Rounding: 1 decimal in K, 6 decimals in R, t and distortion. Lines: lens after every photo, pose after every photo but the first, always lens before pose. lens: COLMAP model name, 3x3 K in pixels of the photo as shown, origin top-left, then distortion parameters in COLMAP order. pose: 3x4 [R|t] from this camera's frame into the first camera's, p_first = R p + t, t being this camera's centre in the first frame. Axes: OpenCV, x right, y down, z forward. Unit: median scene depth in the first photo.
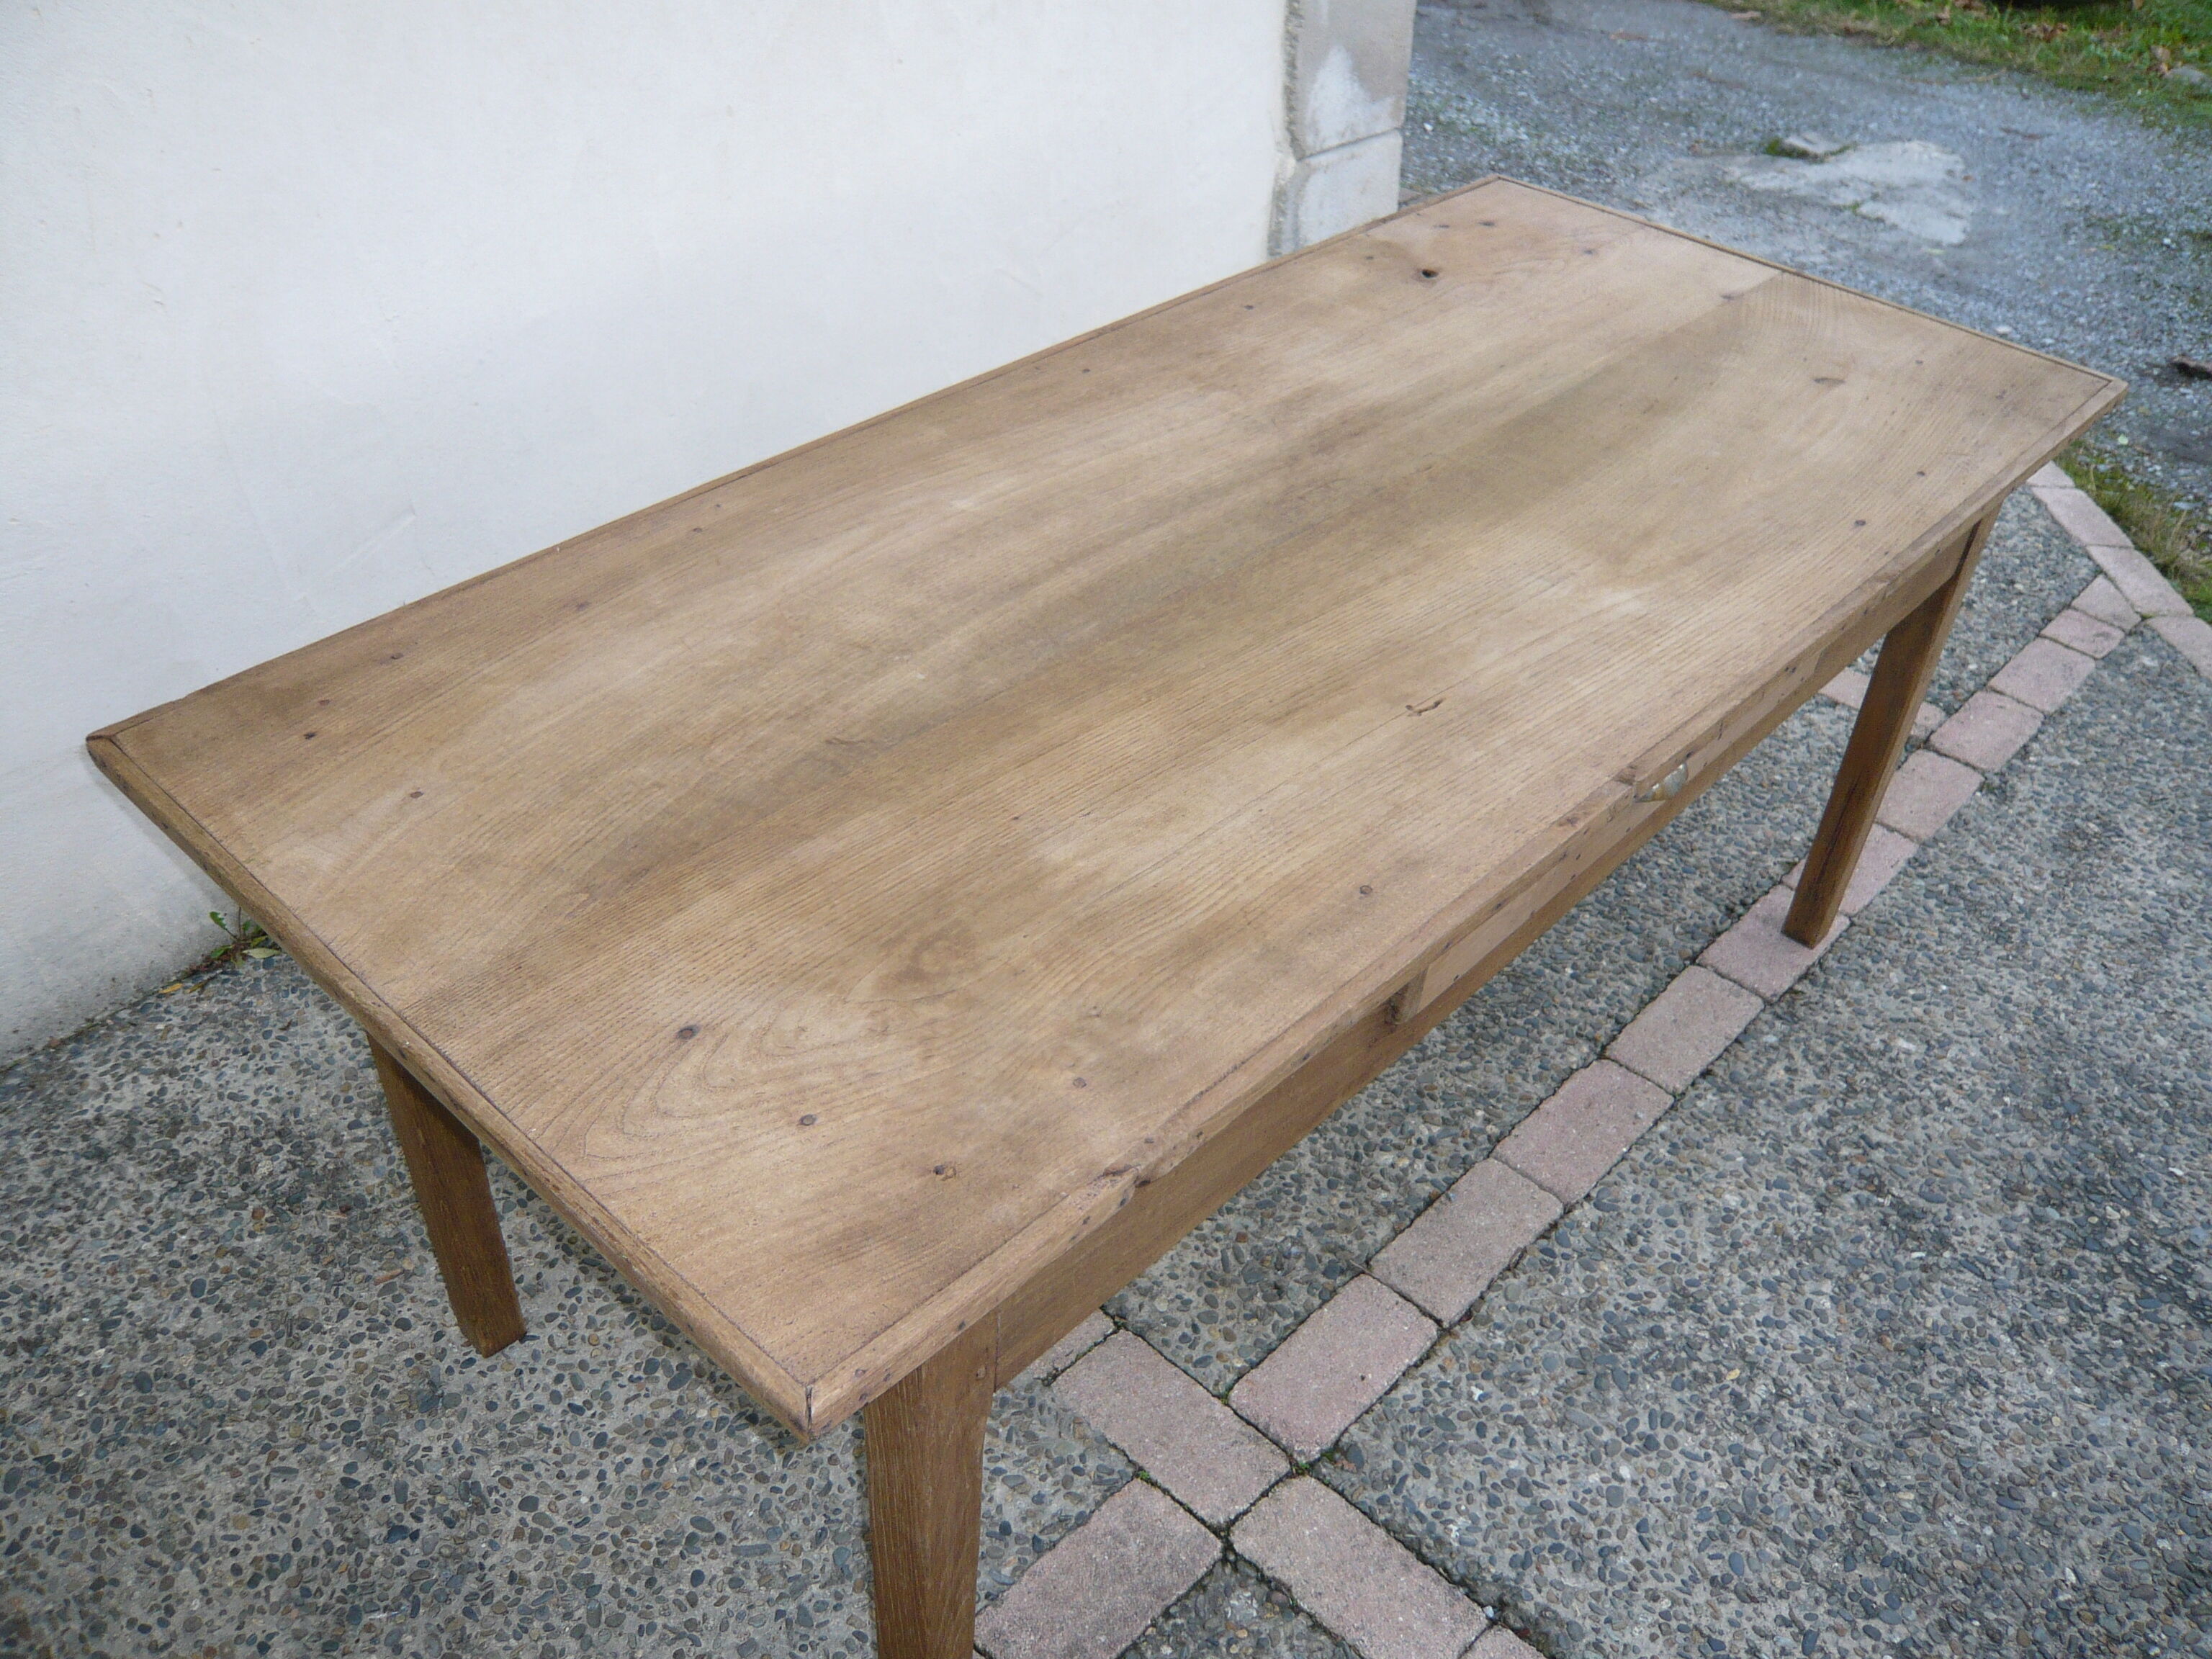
lens RADIAL K [[1870.0, 0, 1118.0], [0, 1870.0, 831.4], [0, 0, 1]] dist [-0.081728, 0.013240]
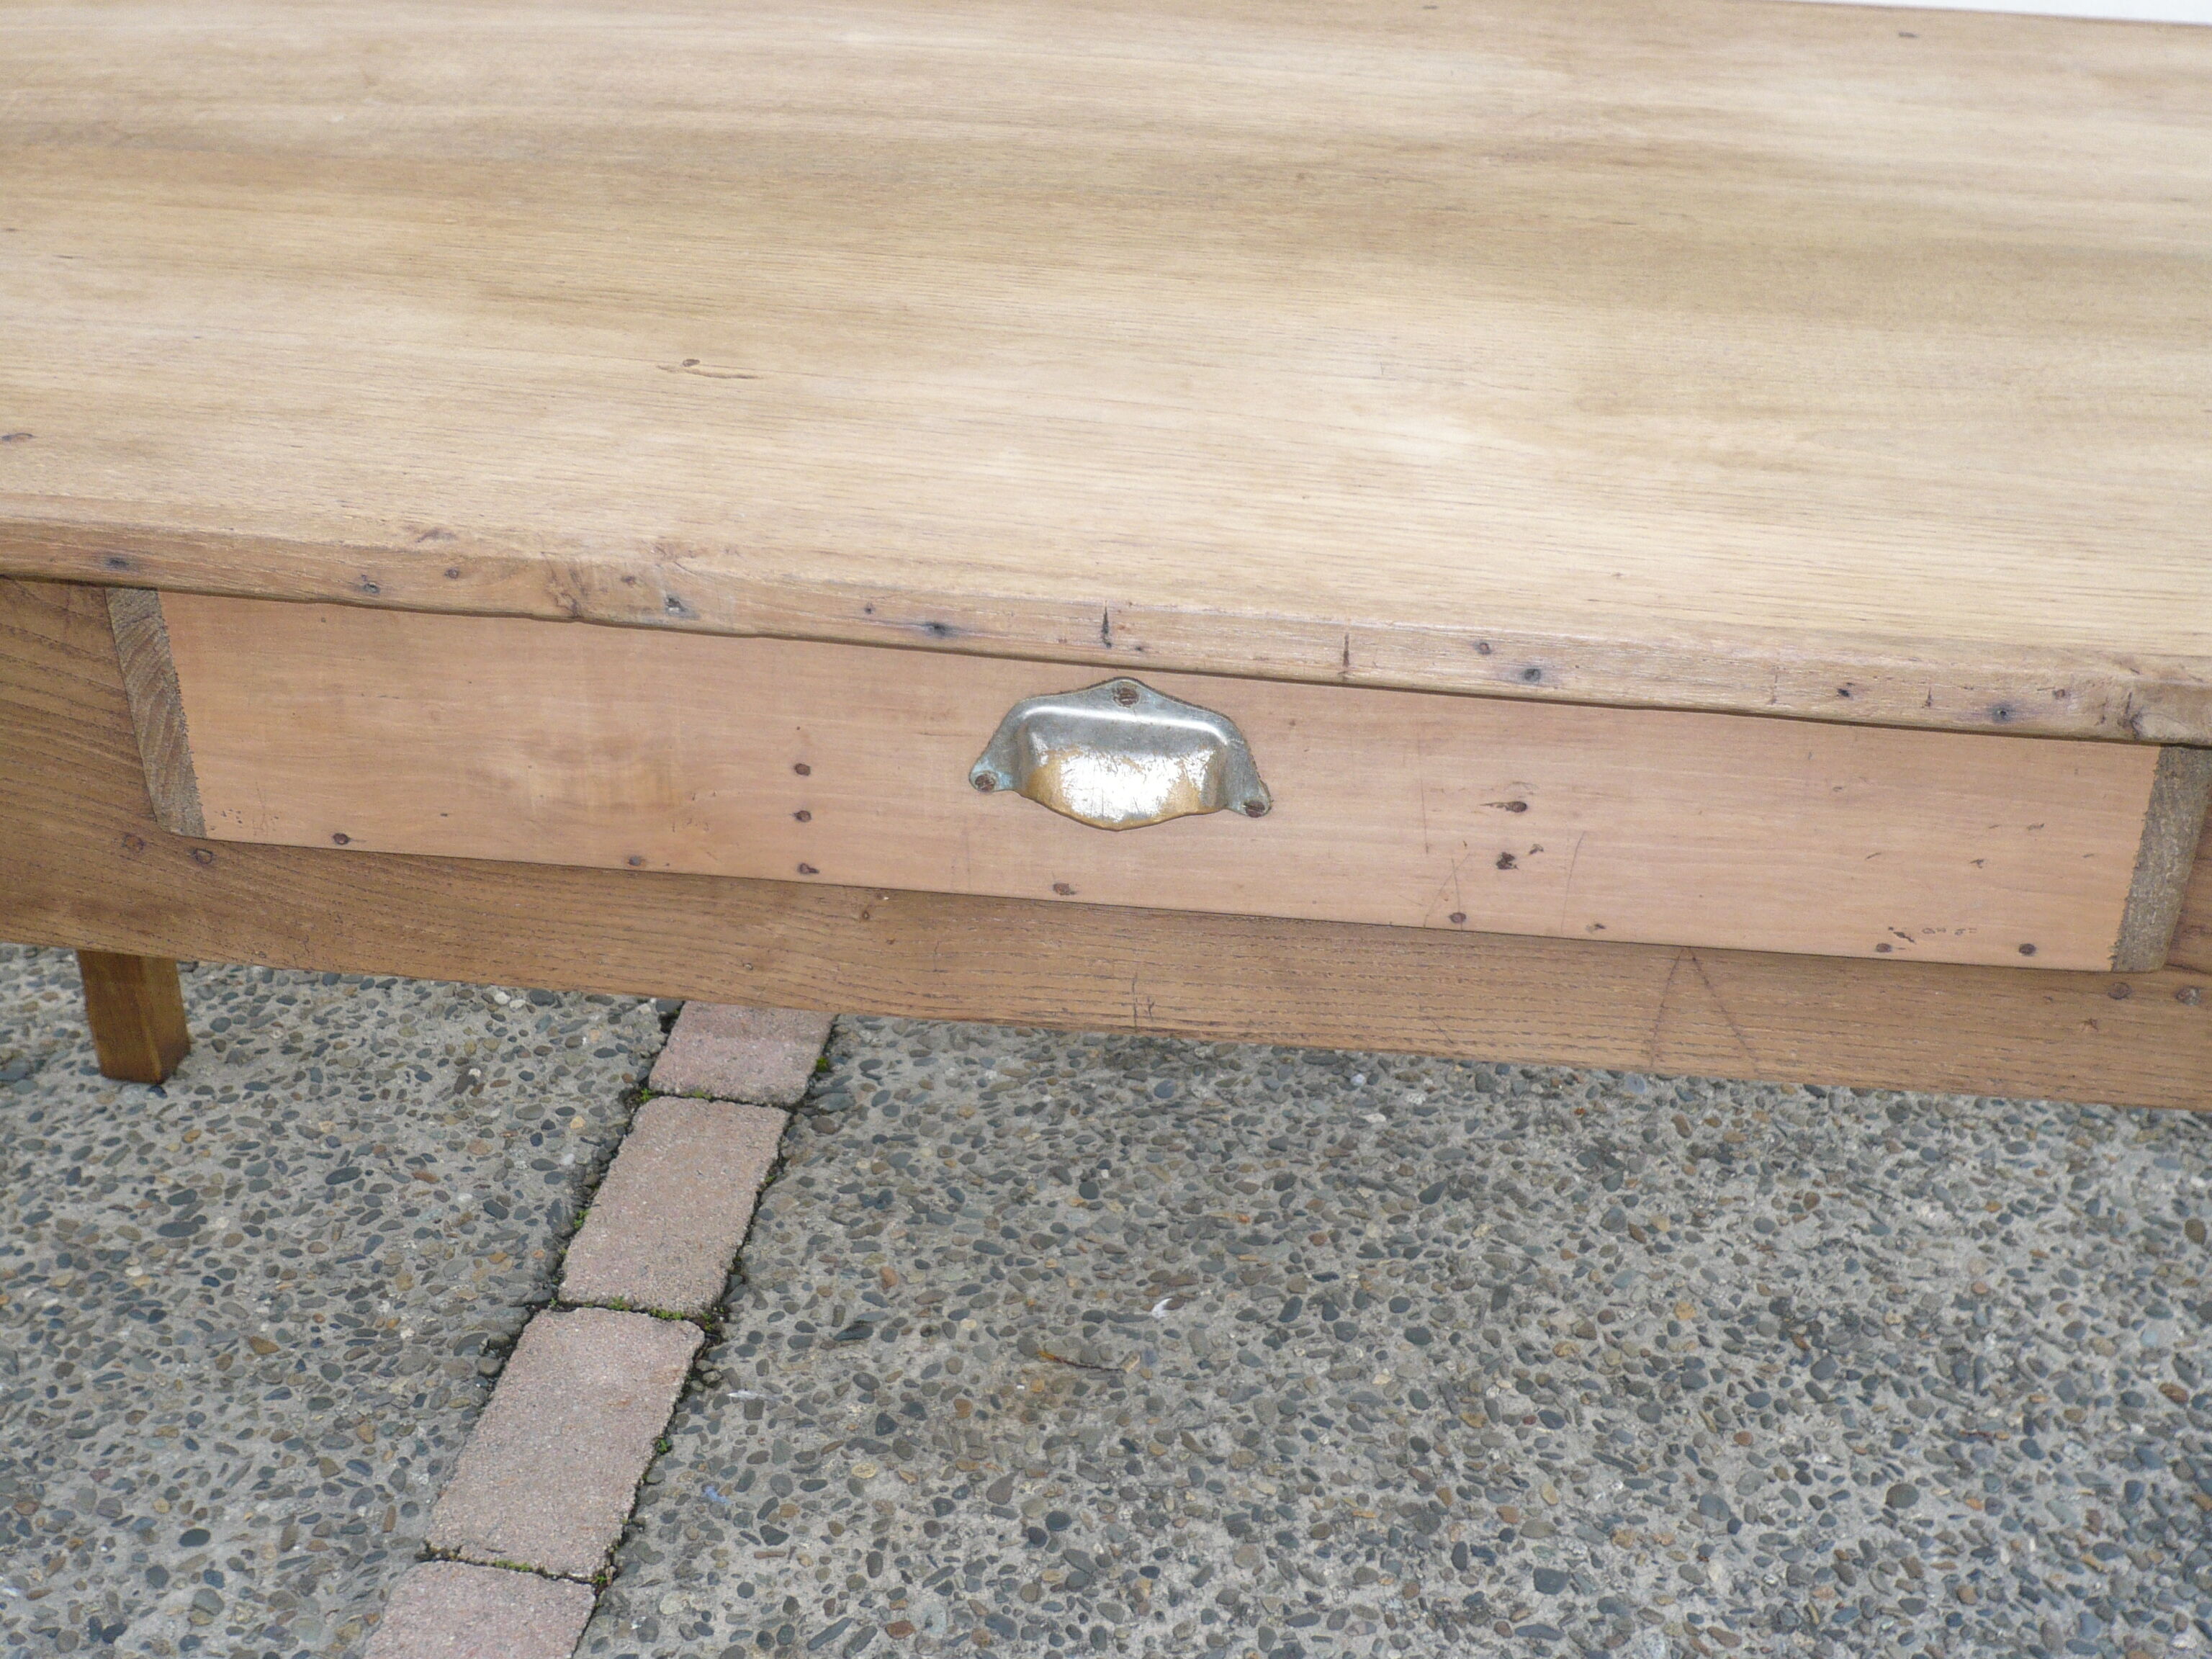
lens RADIAL K [[2758.4, 0, 1115.5], [0, 2758.4, 865.3], [0, 0, 1]] dist [-0.102844, 0.000000]
pose [[0.589515, 0.384690, -0.710271, 0.570821], [-0.491119, 0.868816, 0.062938, -0.039671], [0.641307, 0.311725, 0.701109, 0.469411]]
